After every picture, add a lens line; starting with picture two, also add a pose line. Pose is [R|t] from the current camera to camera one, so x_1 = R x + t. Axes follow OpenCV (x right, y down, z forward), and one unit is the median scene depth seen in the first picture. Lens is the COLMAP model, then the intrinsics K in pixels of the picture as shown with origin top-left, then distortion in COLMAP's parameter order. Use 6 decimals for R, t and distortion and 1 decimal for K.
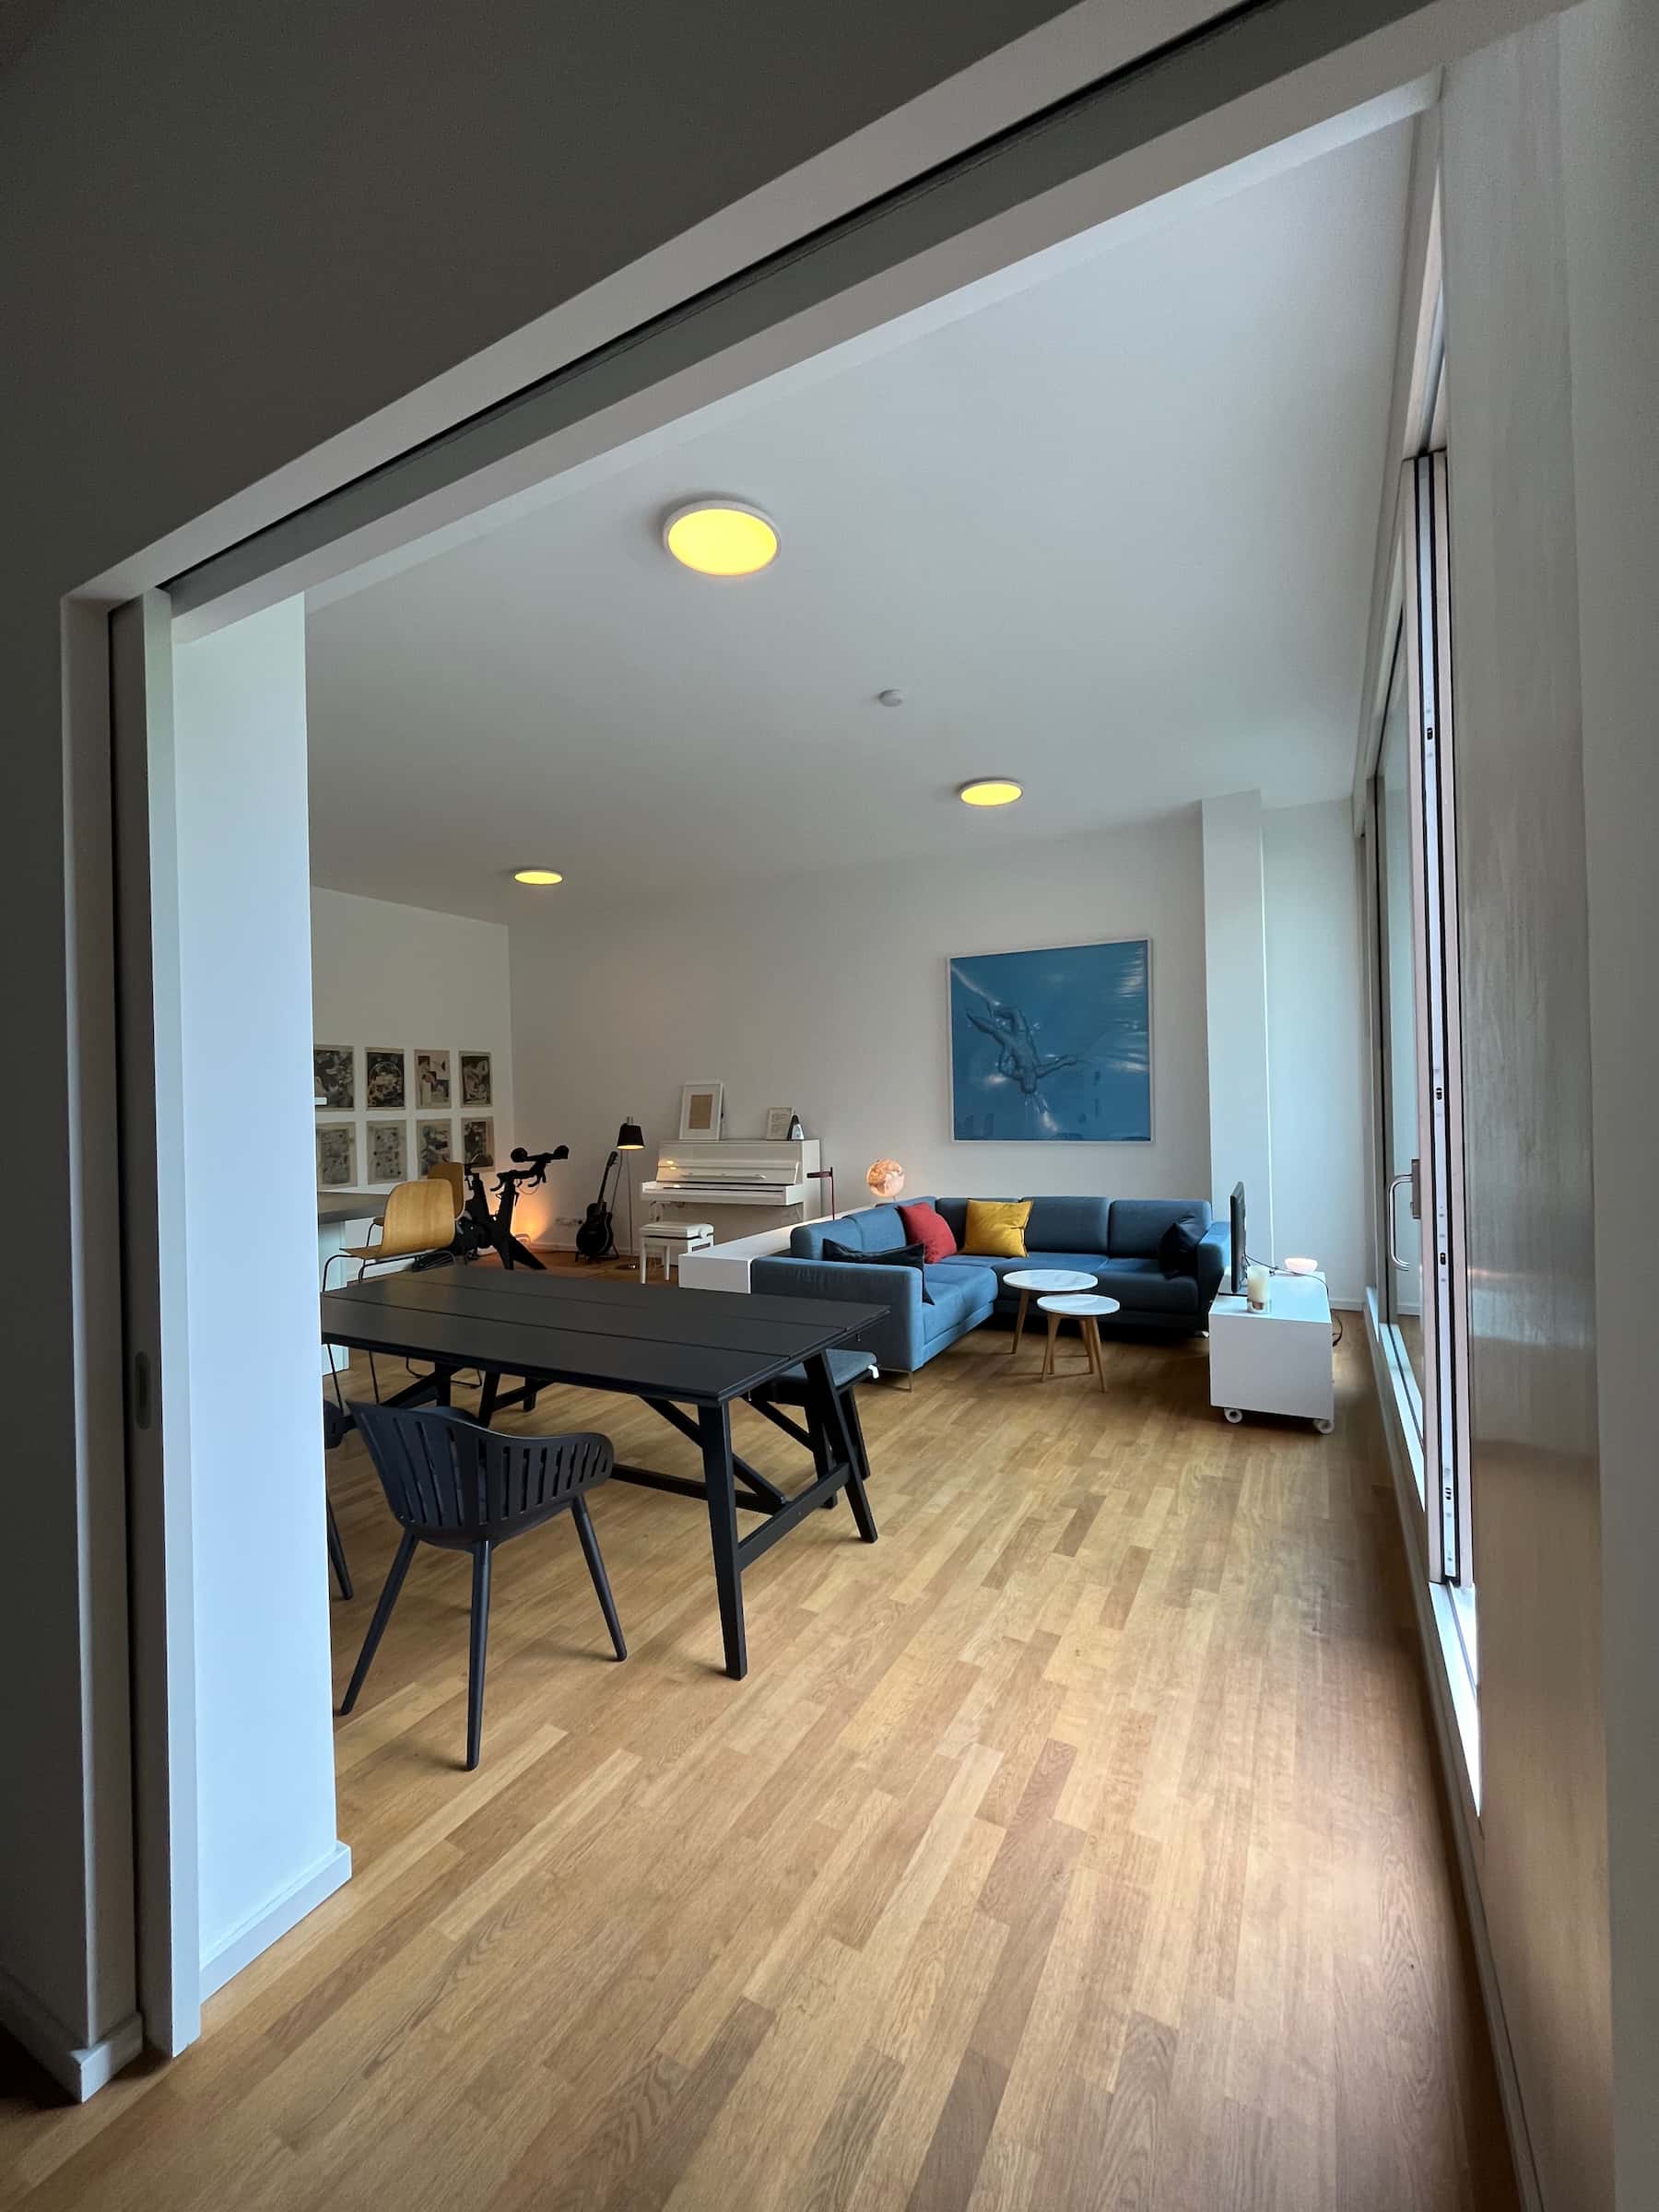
lens RADIAL K [[896.1, 0, 824.0], [0, 896.1, 1096.5], [0, 0, 1]] dist [-0.004077, 0.000367]
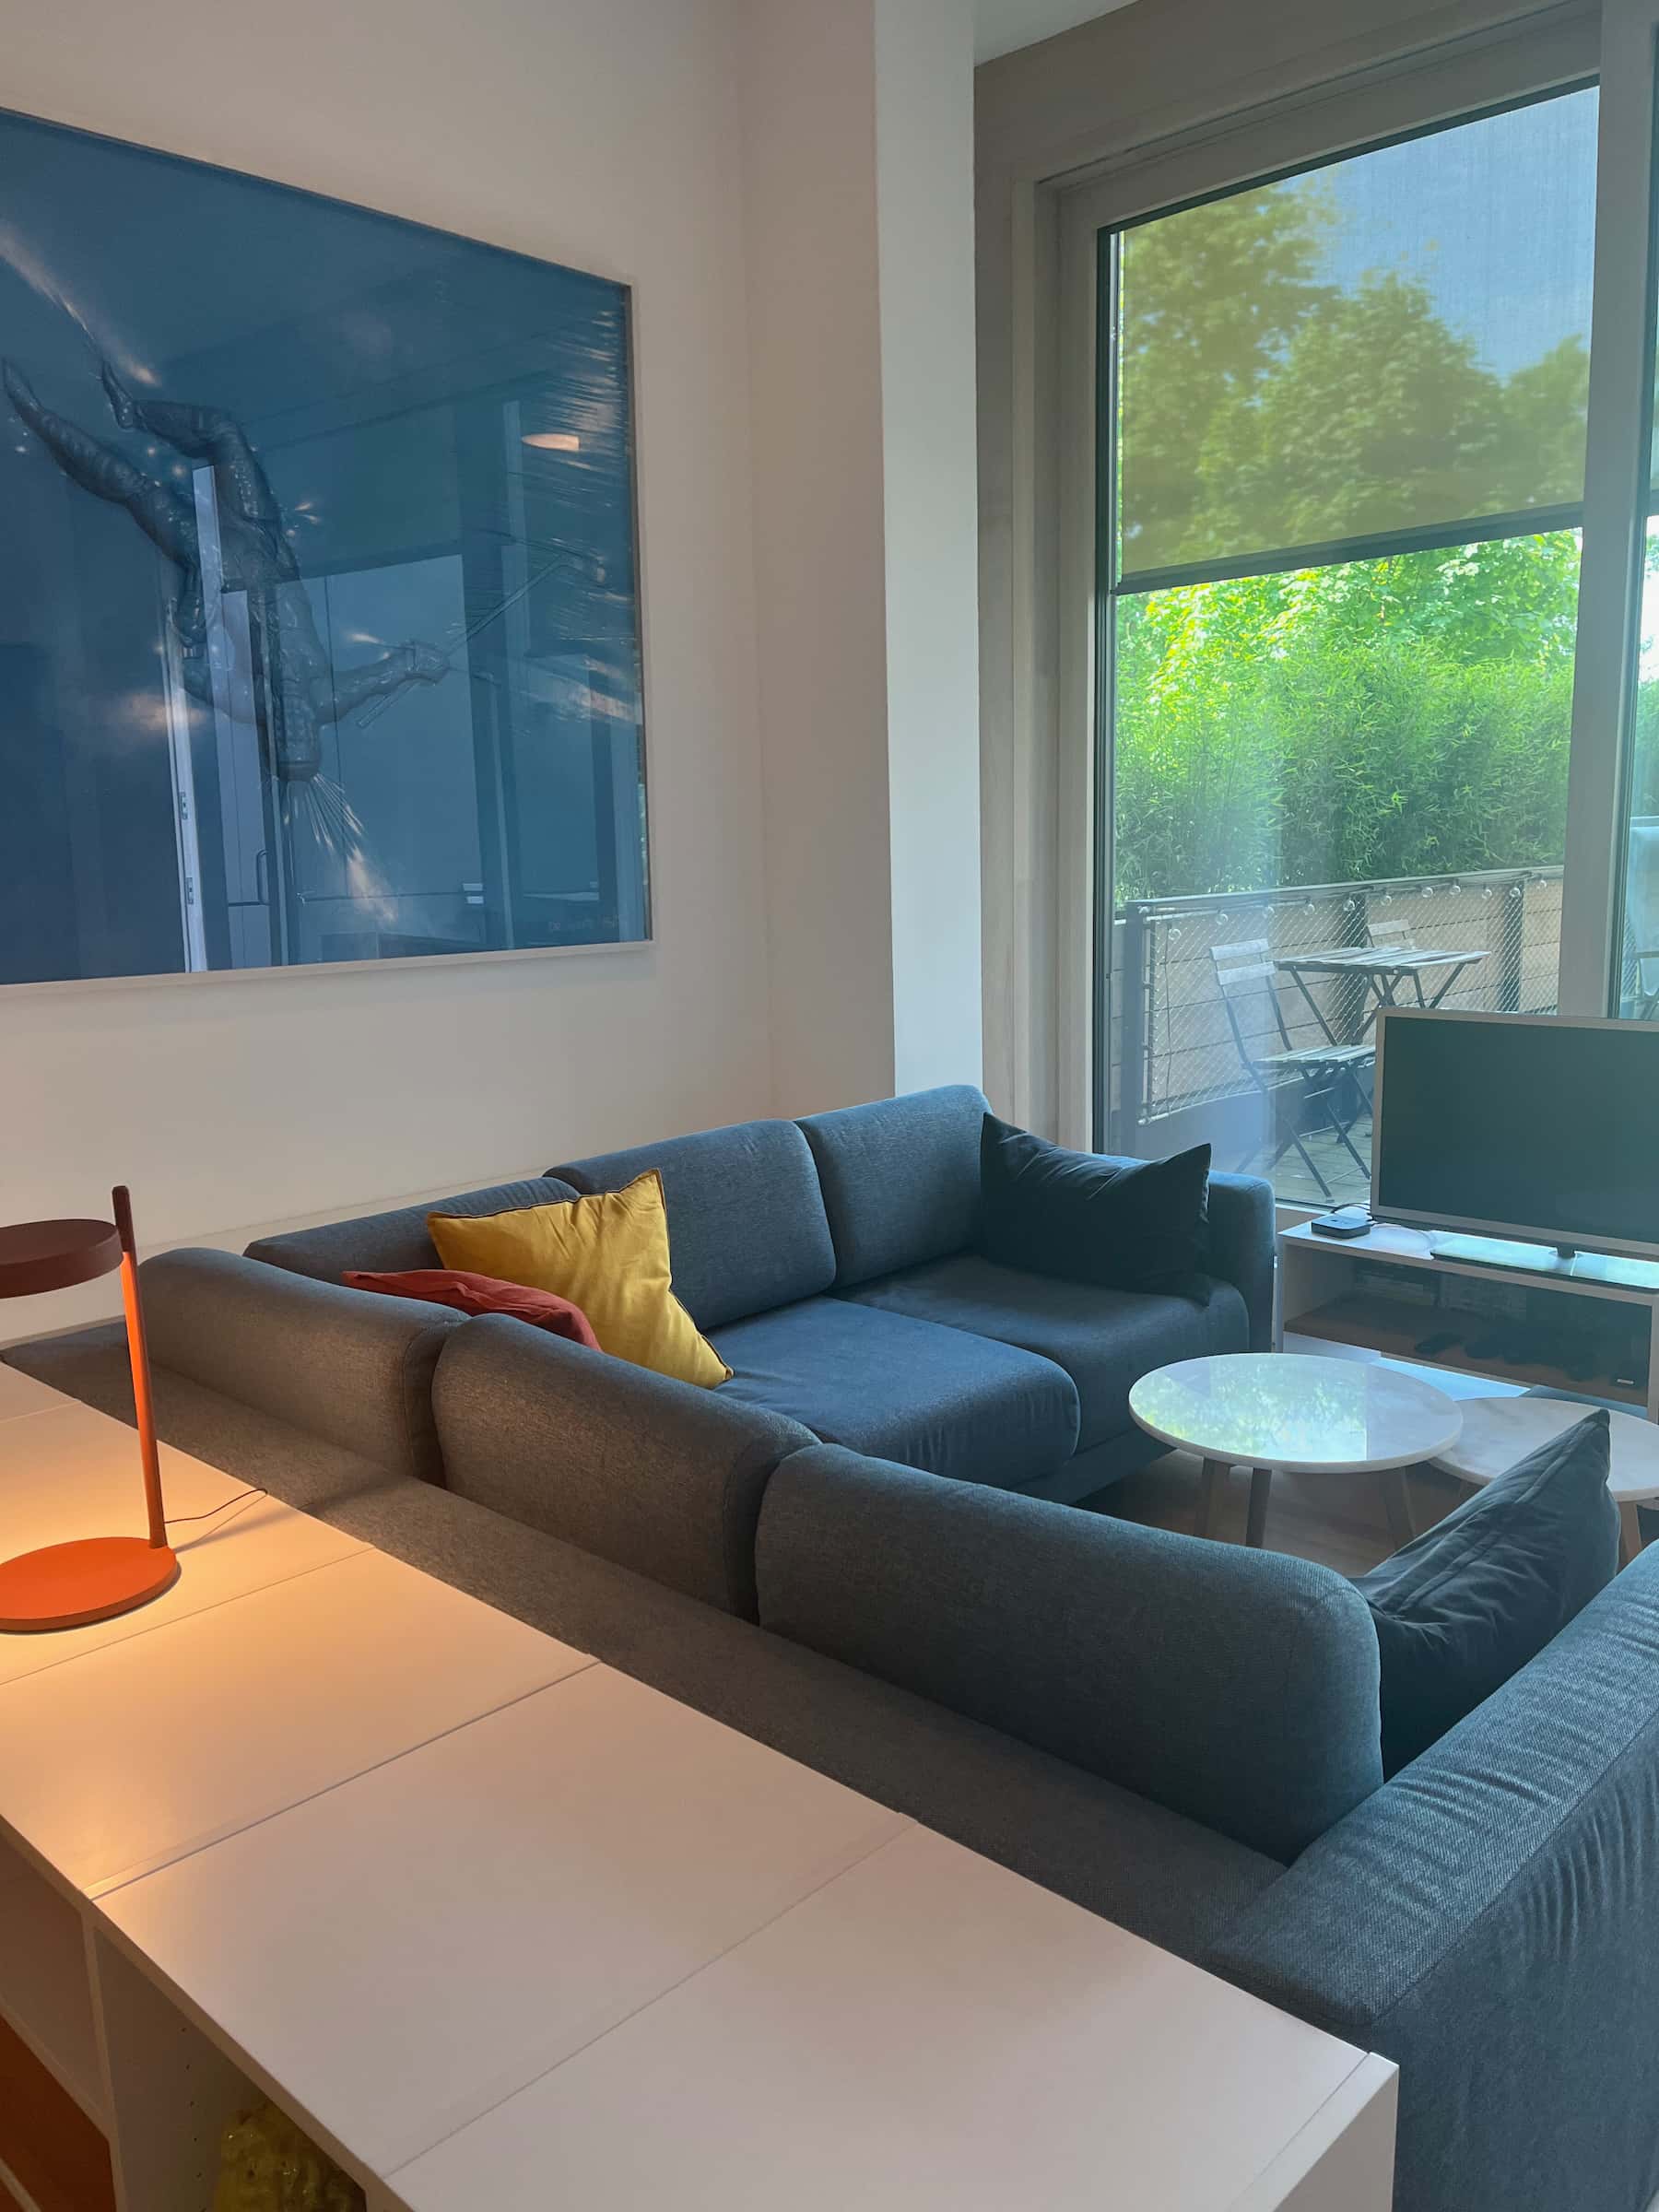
lens RADIAL K [[1664.2, 0, 823.7], [0, 1664.2, 1111.0], [0, 0, 1]] dist [0.011152, 0.001708]
pose [[0.249795, -0.146256, 0.957189, -0.207188], [0.011898, 0.988916, 0.147999, 0.021680], [-0.968226, -0.025581, 0.248766, 0.742715]]
